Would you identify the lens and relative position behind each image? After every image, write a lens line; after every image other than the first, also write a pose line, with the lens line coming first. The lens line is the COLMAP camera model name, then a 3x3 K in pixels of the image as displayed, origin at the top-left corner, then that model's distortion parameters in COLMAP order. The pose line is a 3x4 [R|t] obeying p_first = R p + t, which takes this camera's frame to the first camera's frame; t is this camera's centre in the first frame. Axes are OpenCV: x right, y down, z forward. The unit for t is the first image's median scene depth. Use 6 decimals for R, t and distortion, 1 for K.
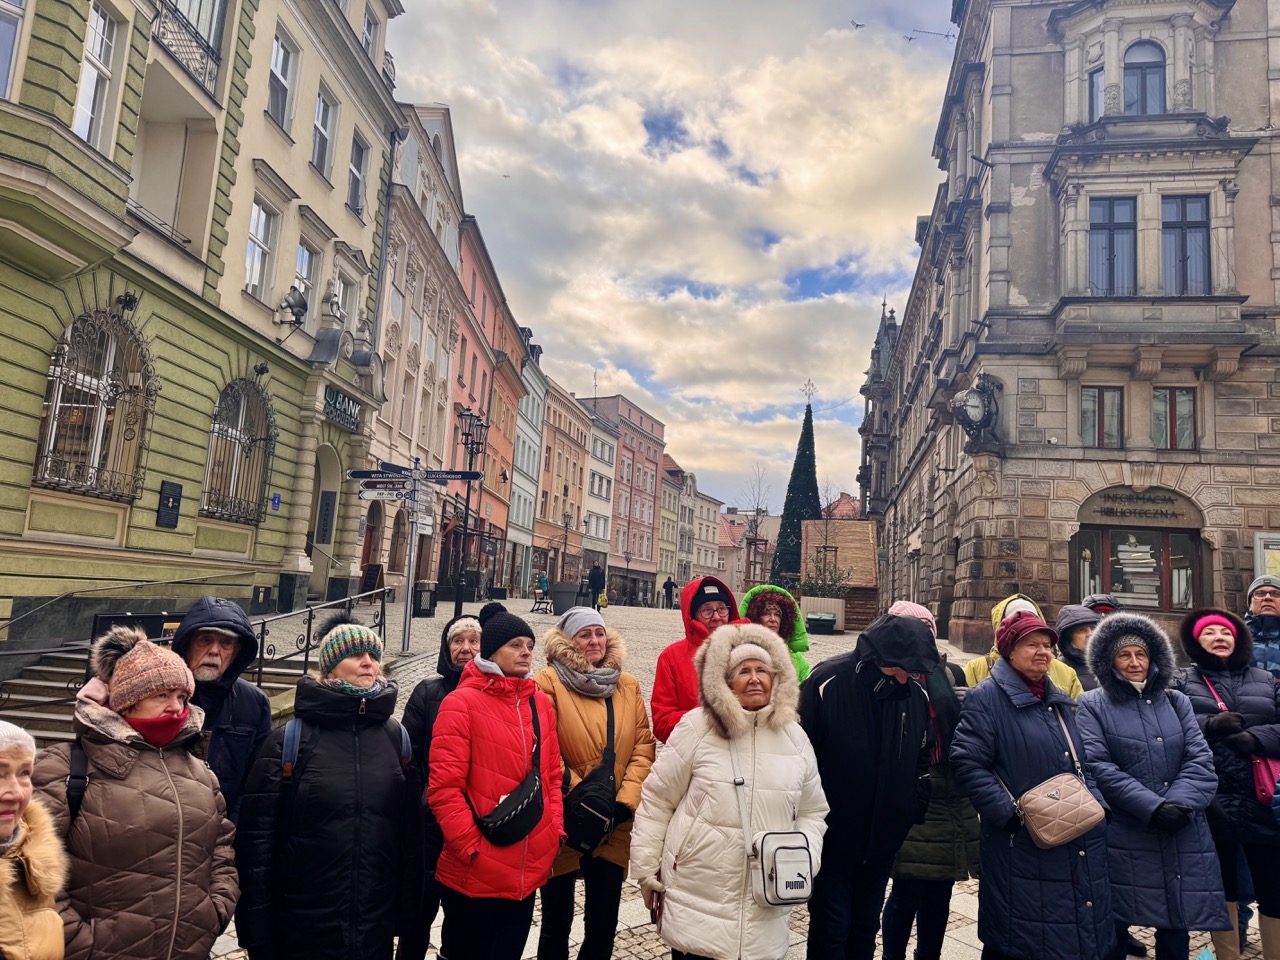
lens RADIAL K [[885.9, 0, 661.9], [0, 885.9, 477.2], [0, 0, 1]] dist [0.020563, -0.002458]
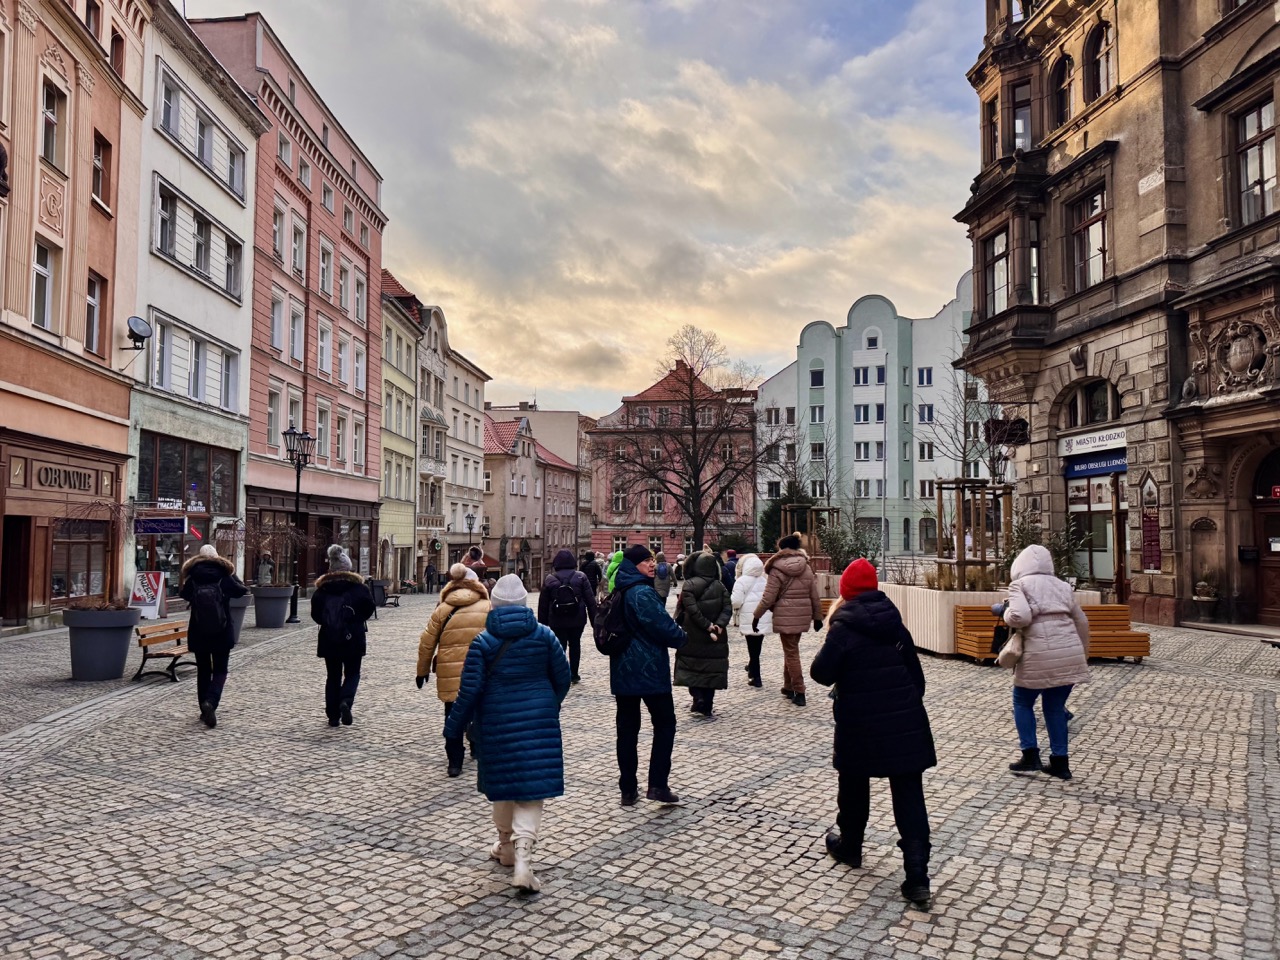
lens RADIAL K [[891.1, 0, 645.2], [0, 891.1, 485.4], [0, 0, 1]] dist [0.232366, -0.447364]
pose [[0.954289, -0.038089, 0.296450, -0.061103], [0.010293, 0.995447, 0.094763, 0.256849], [-0.298710, -0.087380, 0.950335, 2.323560]]
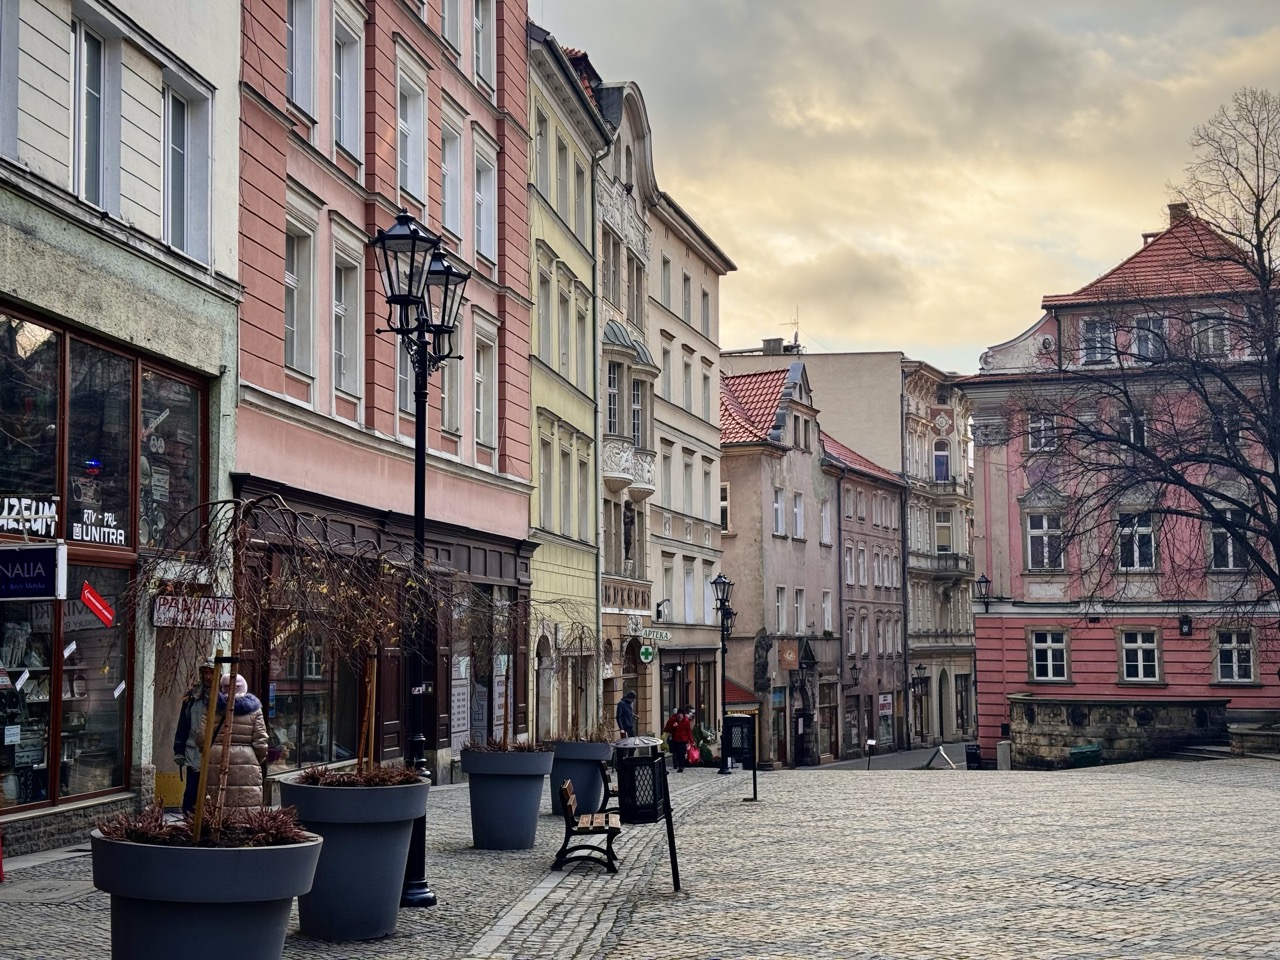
lens RADIAL K [[1788.1, 0, 640.0], [0, 1788.1, 480.0], [0, 0, 1]] dist [0.167742, -0.032549]
pose [[0.990494, -0.052258, 0.127245, -0.137443], [0.045267, 0.997334, 0.057228, 0.343223], [-0.129896, -0.050924, 0.990219, 2.859903]]
